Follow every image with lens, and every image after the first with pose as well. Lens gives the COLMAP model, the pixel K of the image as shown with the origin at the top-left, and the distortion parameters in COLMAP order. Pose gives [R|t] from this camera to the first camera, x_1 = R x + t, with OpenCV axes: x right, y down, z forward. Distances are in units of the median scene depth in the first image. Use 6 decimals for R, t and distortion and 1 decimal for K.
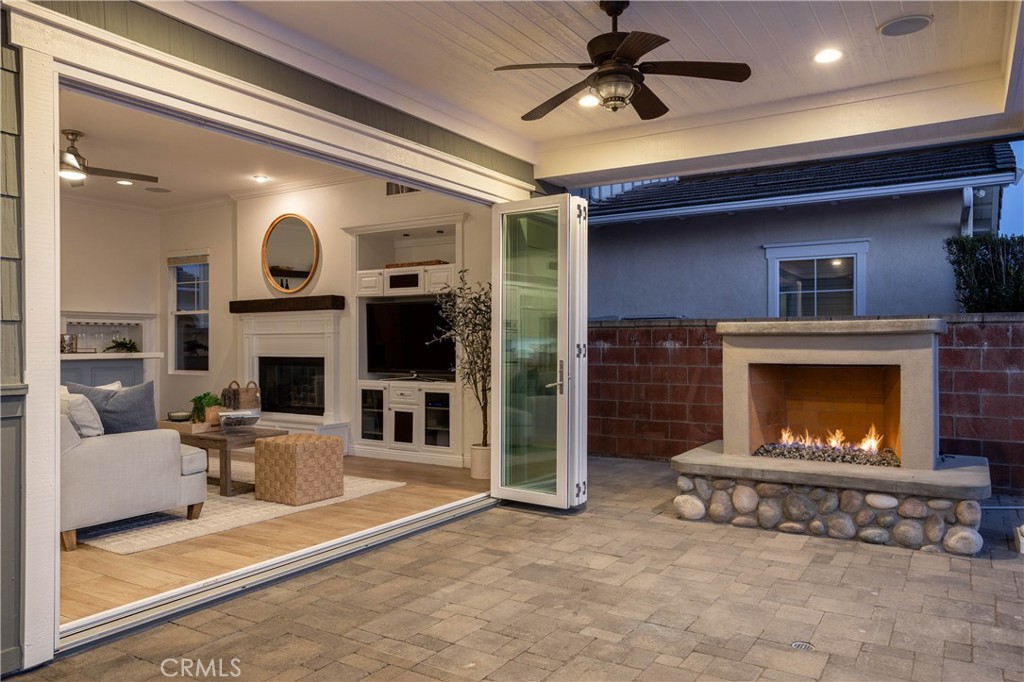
lens RADIAL K [[731.0, 0, 515.8], [0, 731.0, 344.0], [0, 0, 1]] dist [0.008984, 0.003485]
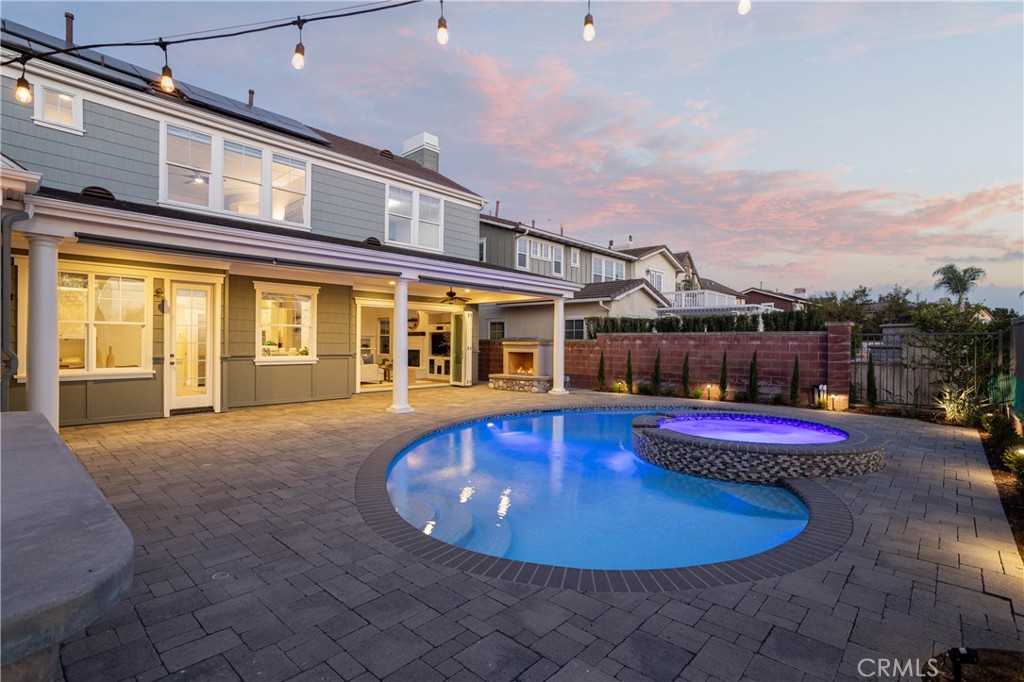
lens RADIAL K [[492.7, 0, 504.8], [0, 492.7, 344.4], [0, 0, 1]] dist [-0.022219, 0.004361]
pose [[0.979844, 0.009789, -0.199526, 0.631019], [-0.010085, 0.999949, -0.000467, -0.010047], [0.199511, 0.002470, 0.979892, -1.263478]]
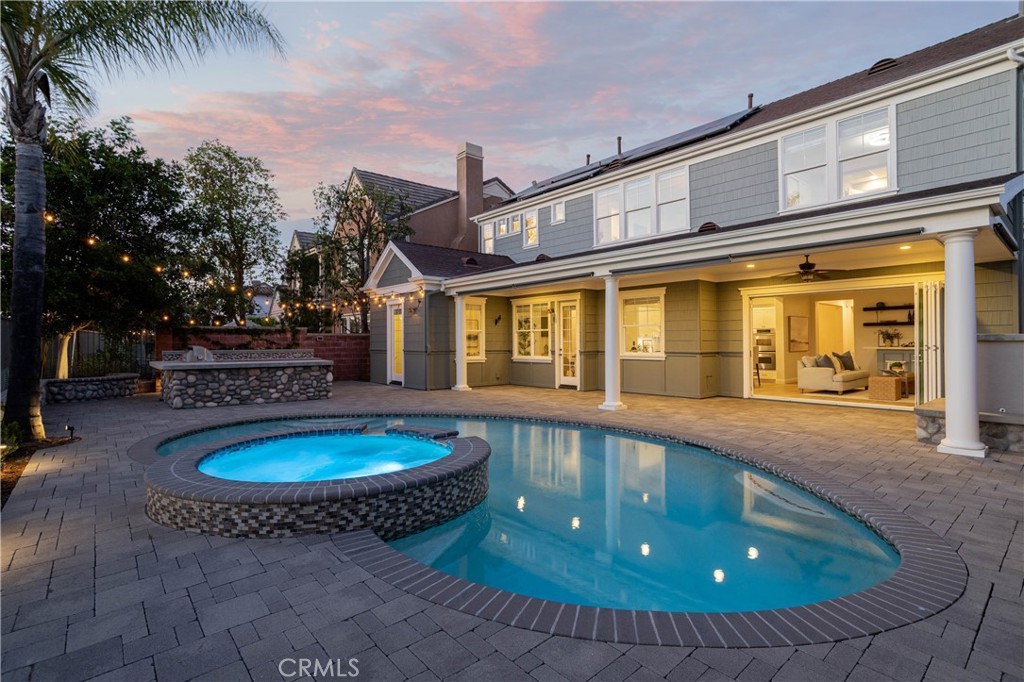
lens RADIAL K [[492.7, 0, 506.4], [0, 492.7, 337.2], [0, 0, 1]] dist [-0.022219, 0.004361]
pose [[-0.305379, -0.001009, -0.952230, 1.461174], [0.004044, 0.999989, -0.002357, -0.018646], [0.952222, -0.004571, -0.305372, 0.137607]]
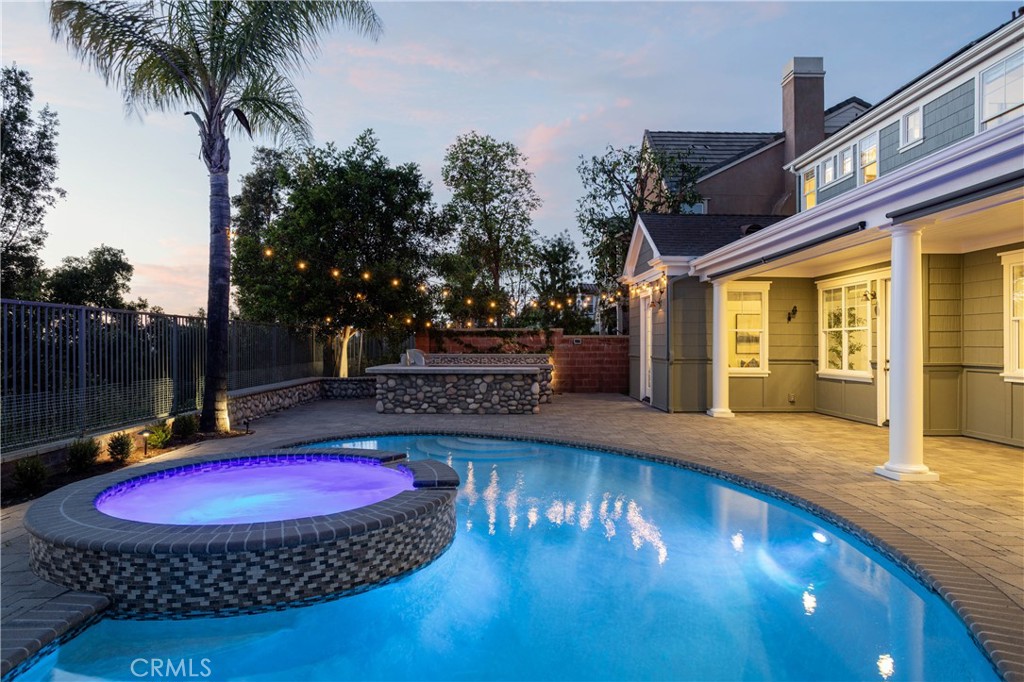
lens RADIAL K [[583.0, 0, 514.1], [0, 583.0, 343.4], [0, 0, 1]] dist [-0.021272, 0.015130]
pose [[-0.837017, 0.004755, -0.547157, 1.018913], [0.003512, 0.999988, 0.003318, -0.021792], [0.547166, 0.000856, -0.837024, 0.395463]]
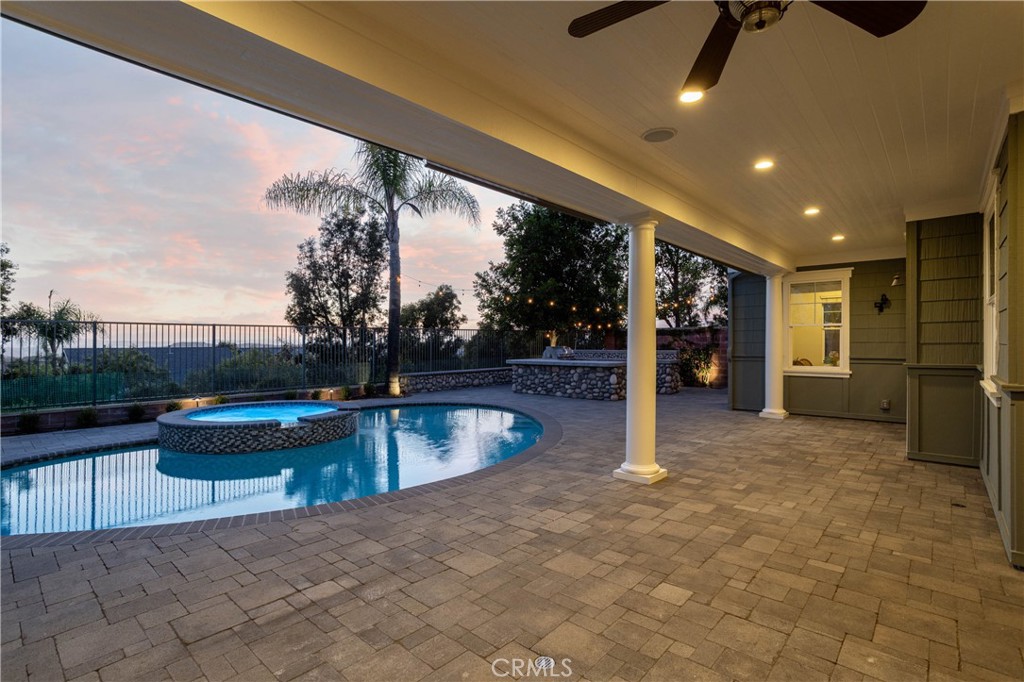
lens RADIAL K [[492.7, 0, 510.8], [0, 492.7, 338.8], [0, 0, 1]] dist [-0.022219, 0.004361]
pose [[-0.984150, 0.015896, 0.176624, 0.133554], [0.014607, 0.999856, -0.008598, -0.016506], [-0.176735, -0.005882, -0.984241, 0.727886]]
